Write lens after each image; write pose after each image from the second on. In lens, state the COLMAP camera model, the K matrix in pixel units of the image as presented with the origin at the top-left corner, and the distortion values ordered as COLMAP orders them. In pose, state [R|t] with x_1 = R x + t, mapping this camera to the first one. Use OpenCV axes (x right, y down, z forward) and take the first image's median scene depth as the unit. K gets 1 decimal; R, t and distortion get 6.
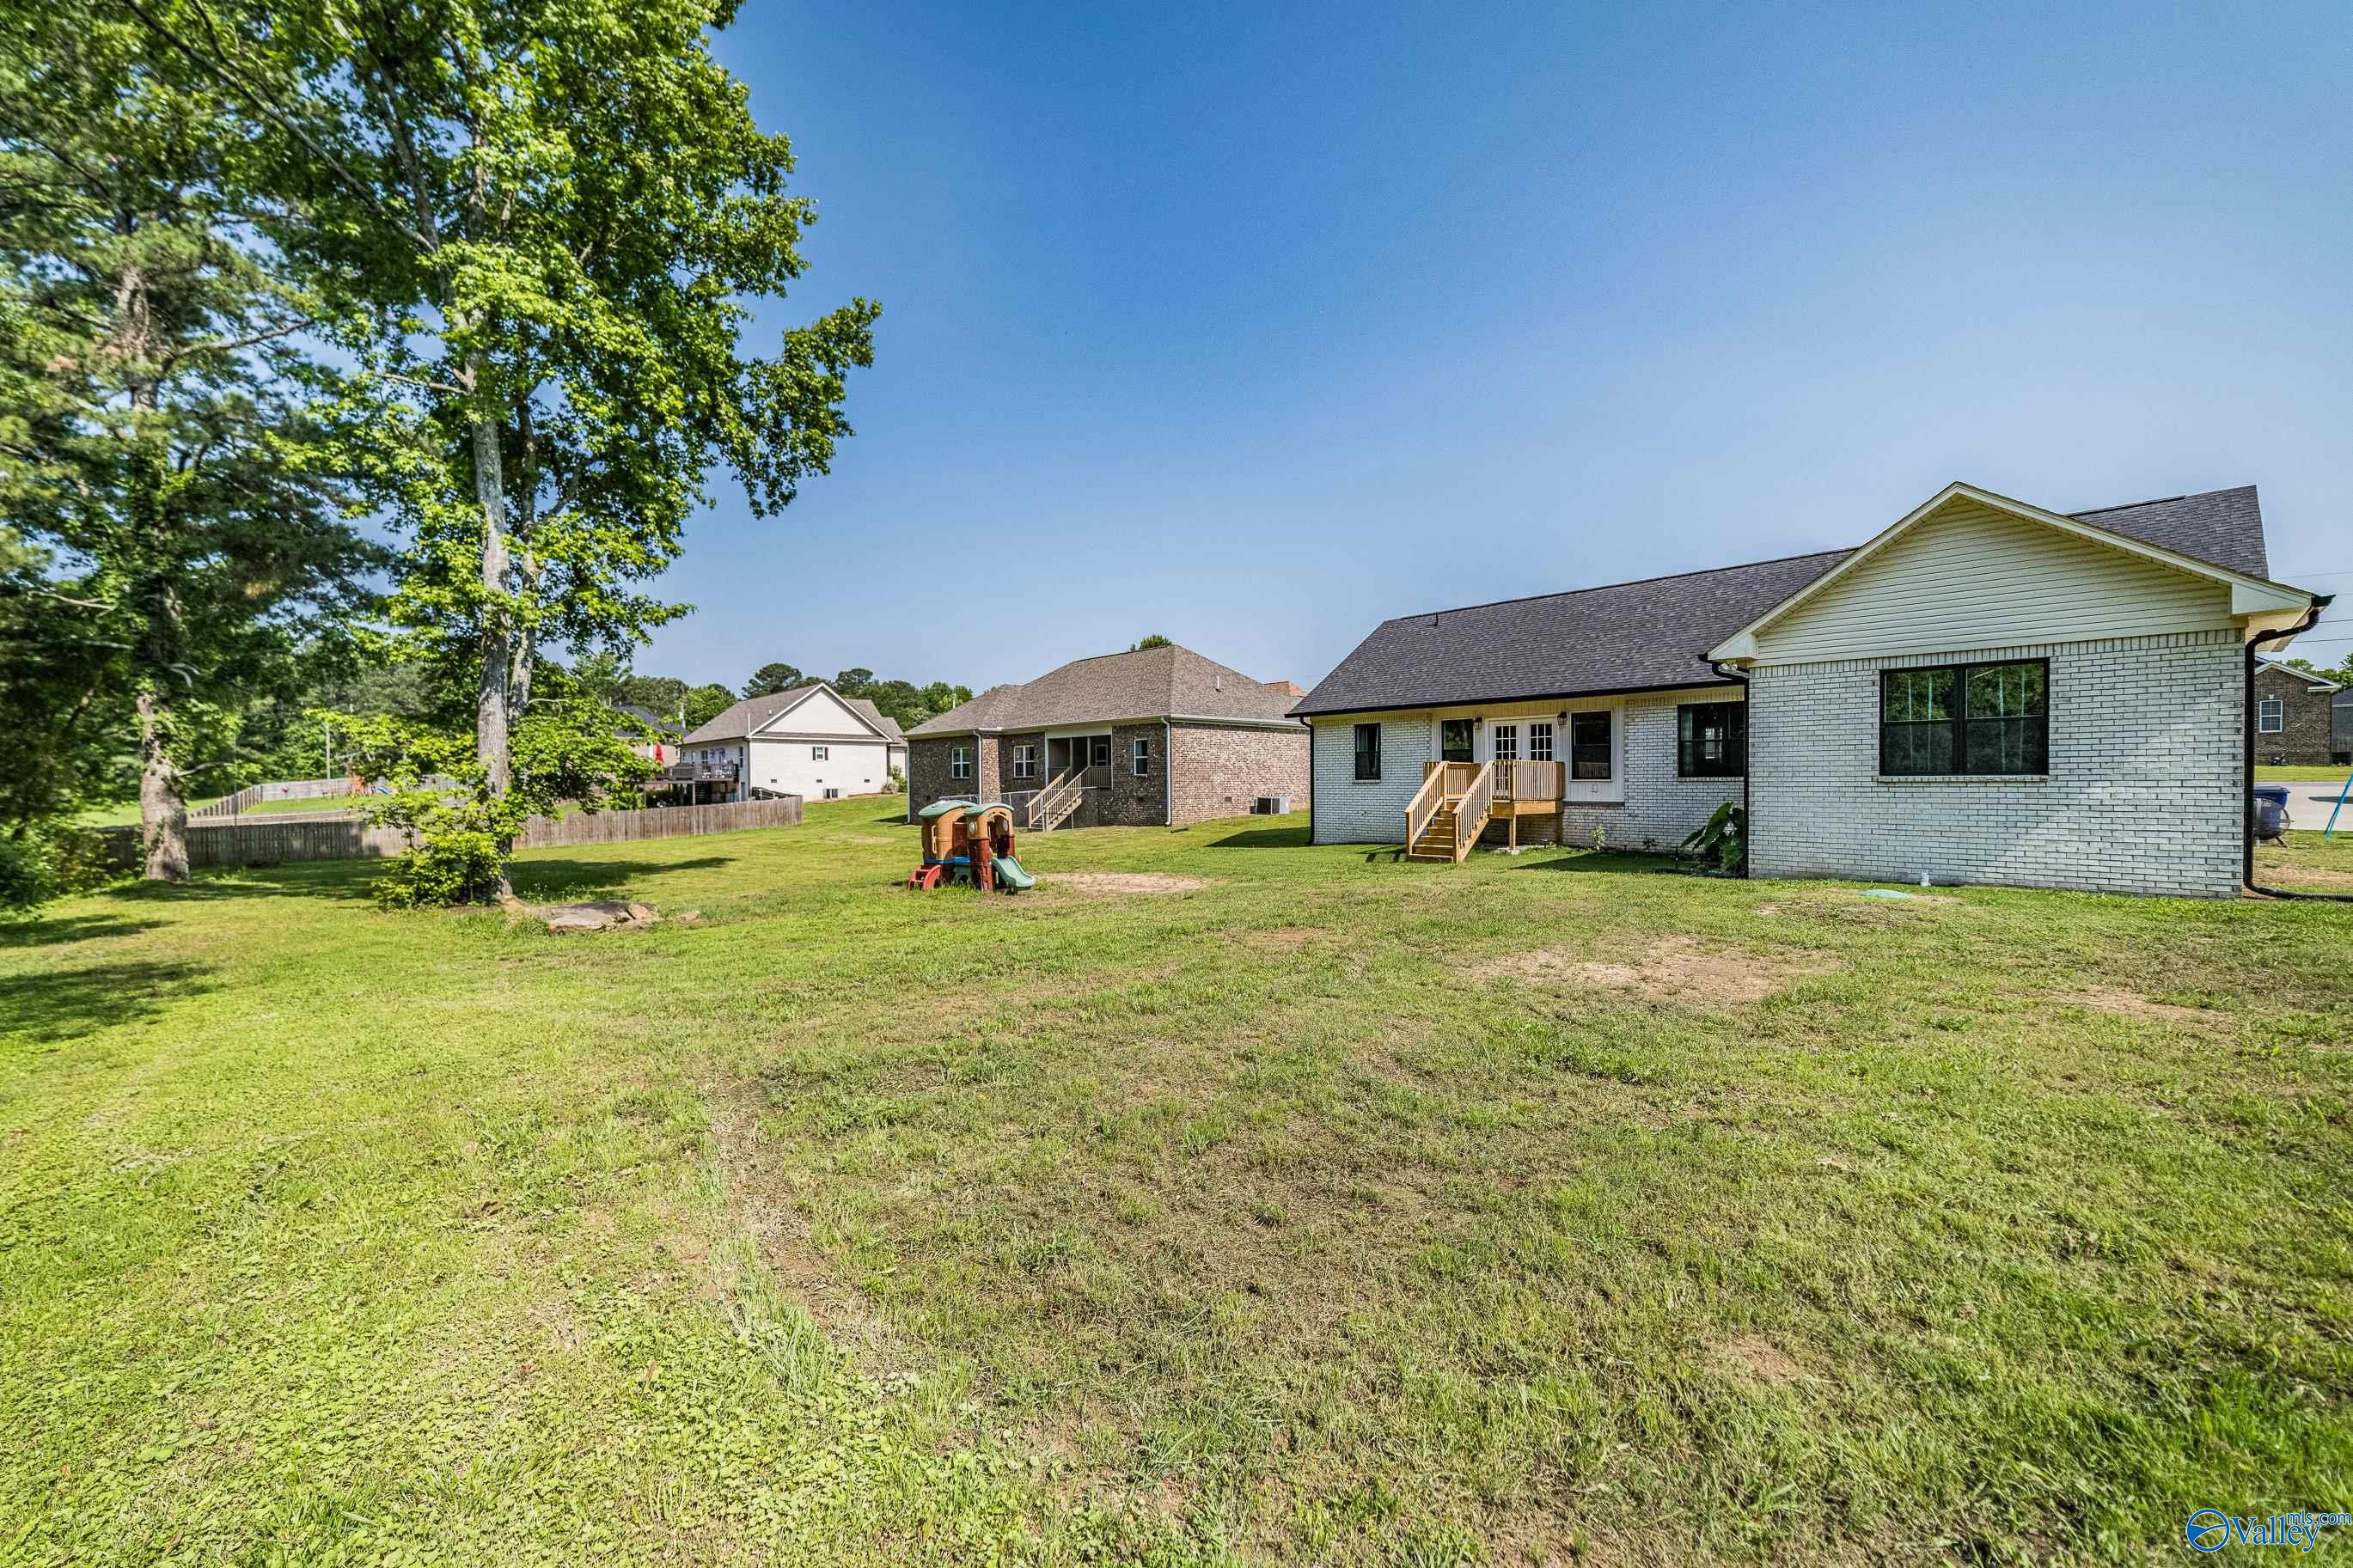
lens RADIAL K [[921.0, 0, 1174.3], [0, 921.0, 784.3], [0, 0, 1]] dist [-0.004693, 0.005394]
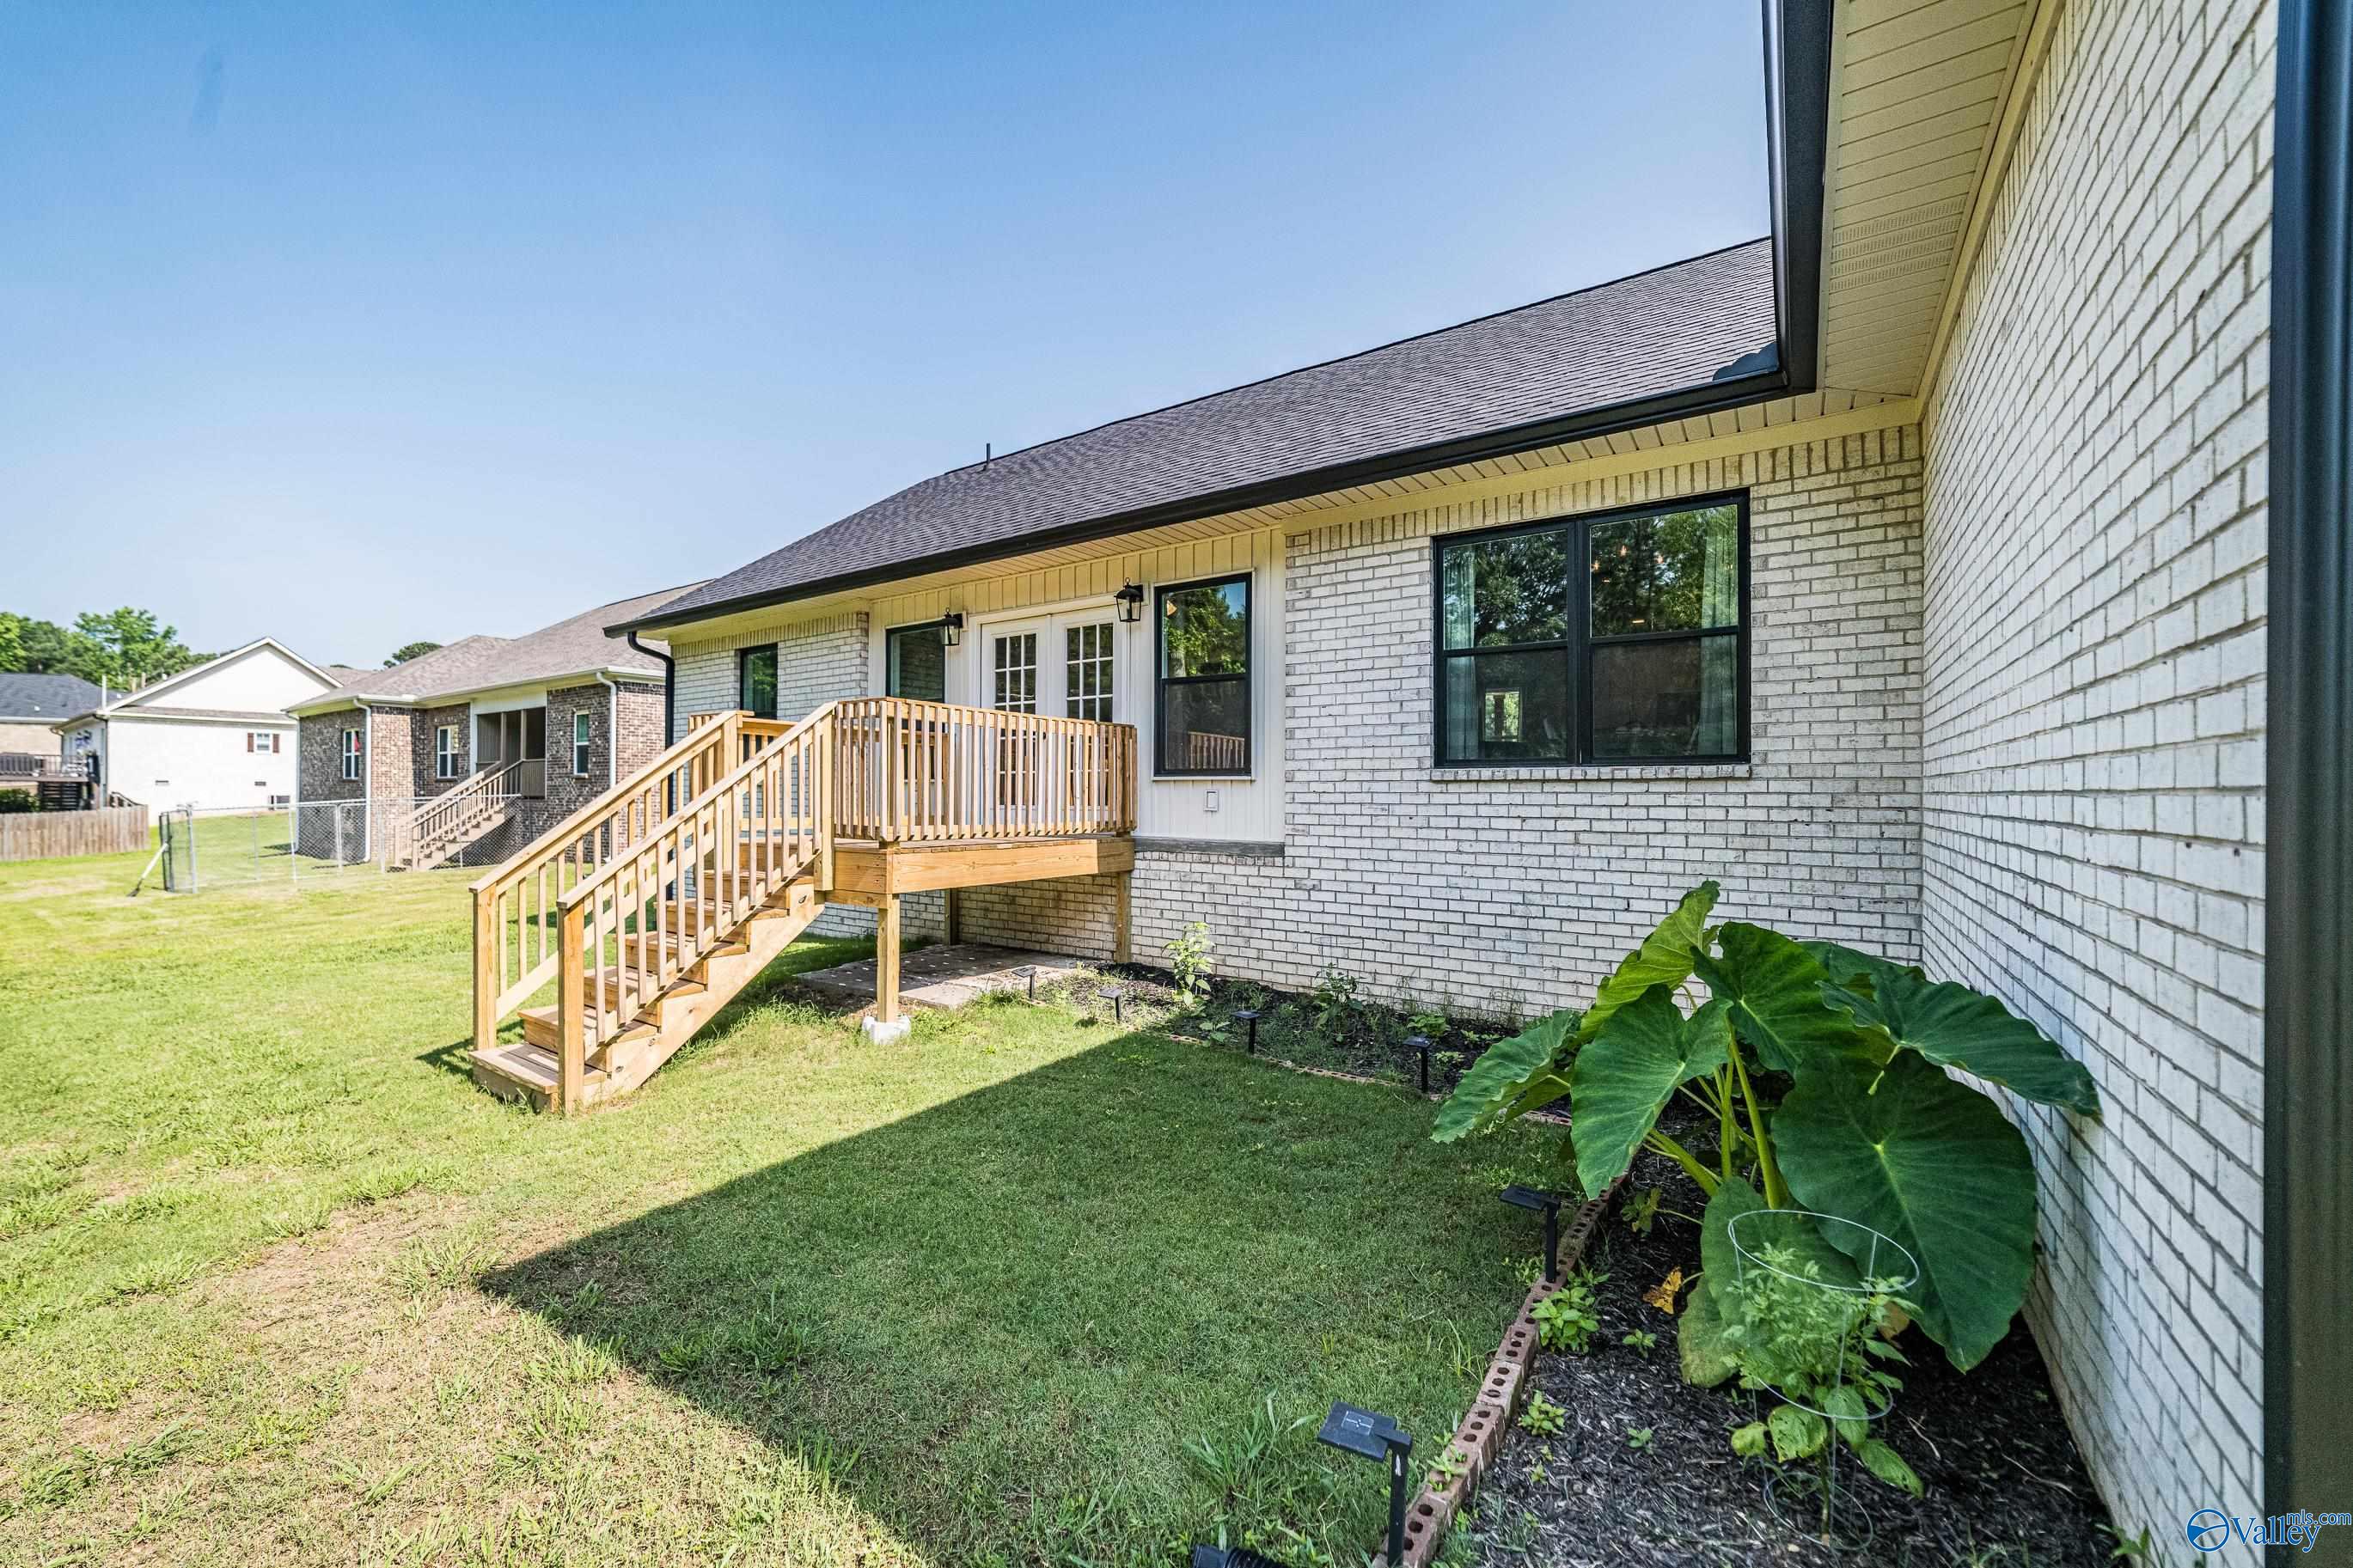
lens RADIAL K [[921.0, 0, 1175.5], [0, 921.0, 792.3], [0, 0, 1]] dist [-0.004693, 0.005394]
pose [[0.970817, 0.011869, 0.239528, 0.343449], [-0.010374, 0.999918, -0.007502, 0.003267], [-0.239598, 0.004798, 0.970860, 0.634932]]
